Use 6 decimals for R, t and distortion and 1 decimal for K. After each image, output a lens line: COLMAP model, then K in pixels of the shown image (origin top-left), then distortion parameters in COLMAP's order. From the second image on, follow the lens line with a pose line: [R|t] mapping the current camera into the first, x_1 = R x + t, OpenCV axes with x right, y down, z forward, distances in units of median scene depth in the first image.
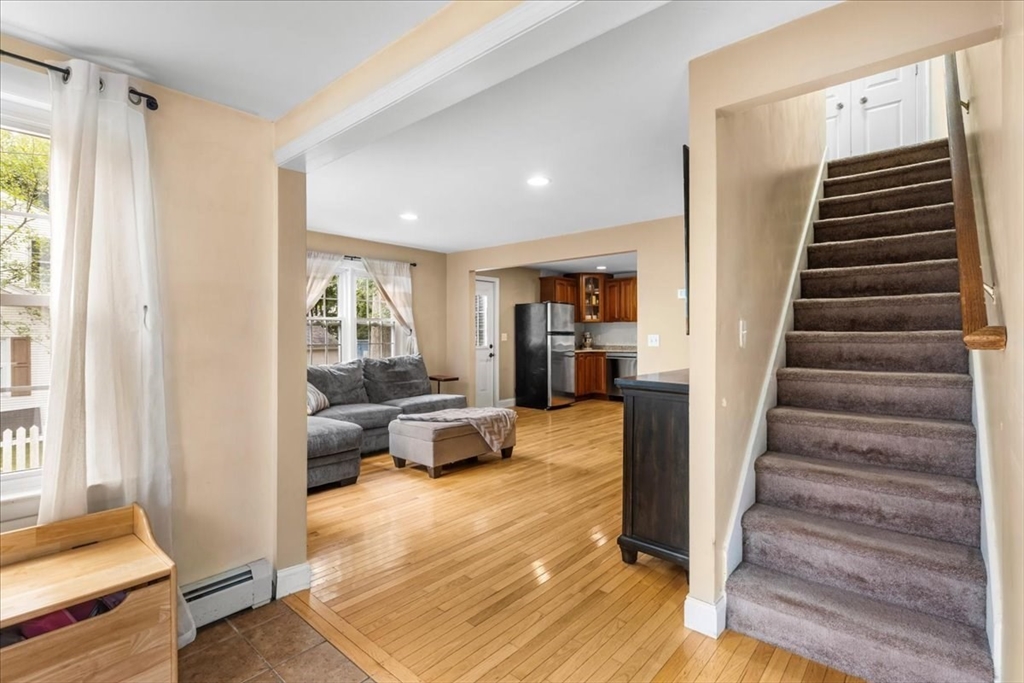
lens RADIAL K [[475.3, 0, 520.0], [0, 475.3, 335.5], [0, 0, 1]] dist [0.009323, -0.001488]
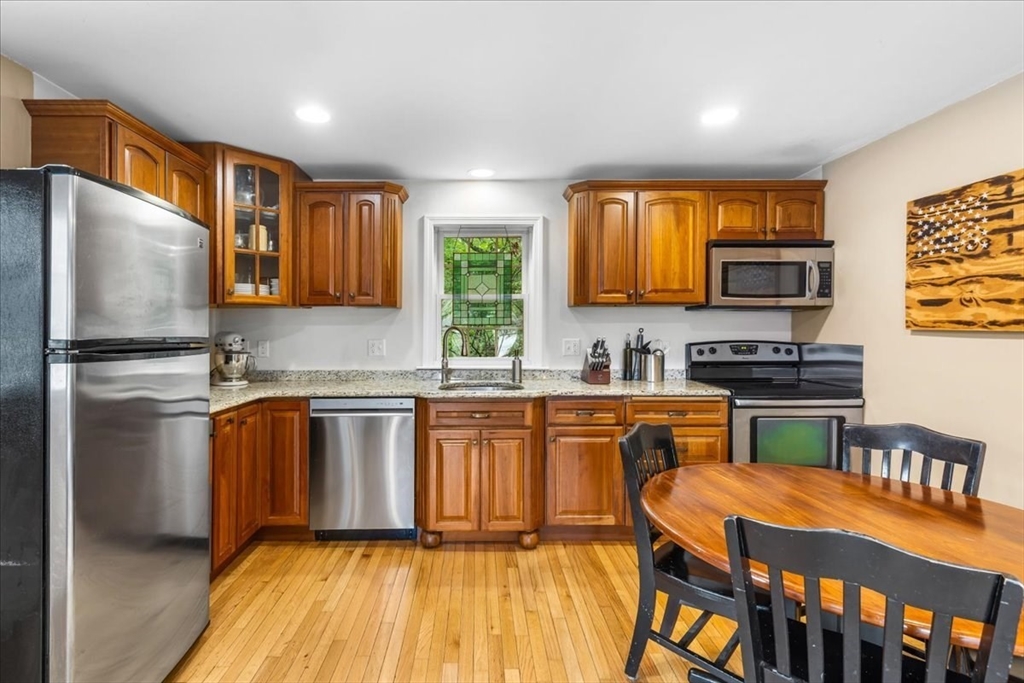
lens RADIAL K [[475.3, 0, 474.6], [0, 475.3, 331.6], [0, 0, 1]] dist [0.009323, -0.001488]
pose [[0.758607, 0.000012, 0.651549, 0.062804], [-0.000034, 1.000000, 0.000021, -0.011689], [-0.651549, -0.000038, 0.758607, 0.786886]]
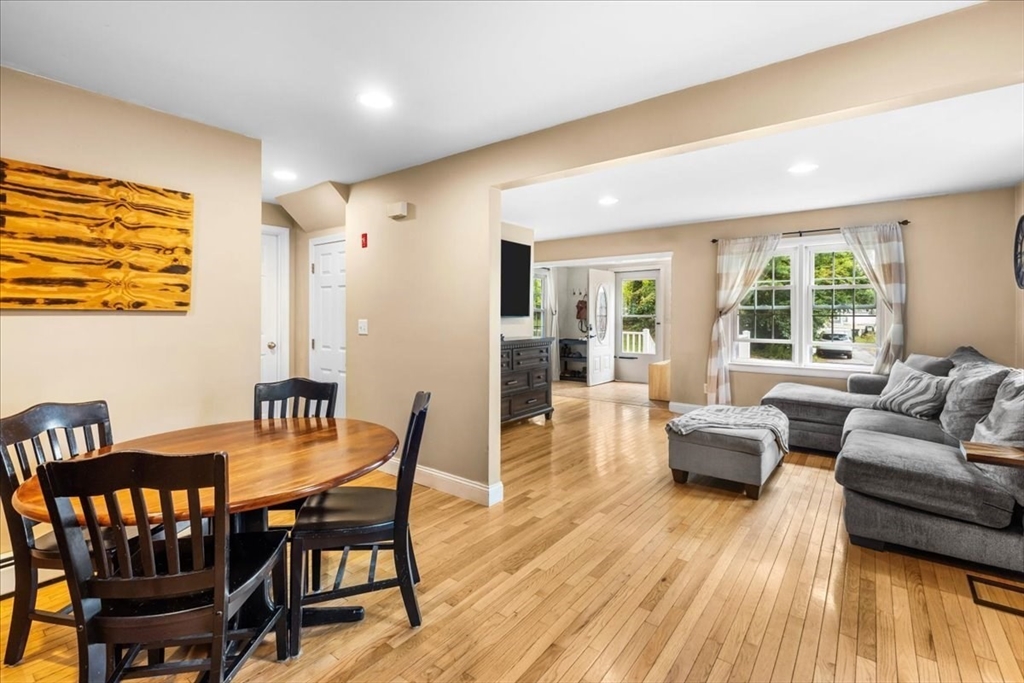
lens RADIAL K [[475.3, 0, 518.6], [0, 475.3, 317.3], [0, 0, 1]] dist [0.009323, -0.001488]
pose [[-0.998408, -0.001485, -0.056376, 0.171163], [-0.002170, 0.999925, 0.012091, -0.010607], [0.056354, 0.012194, -0.998336, 1.087160]]
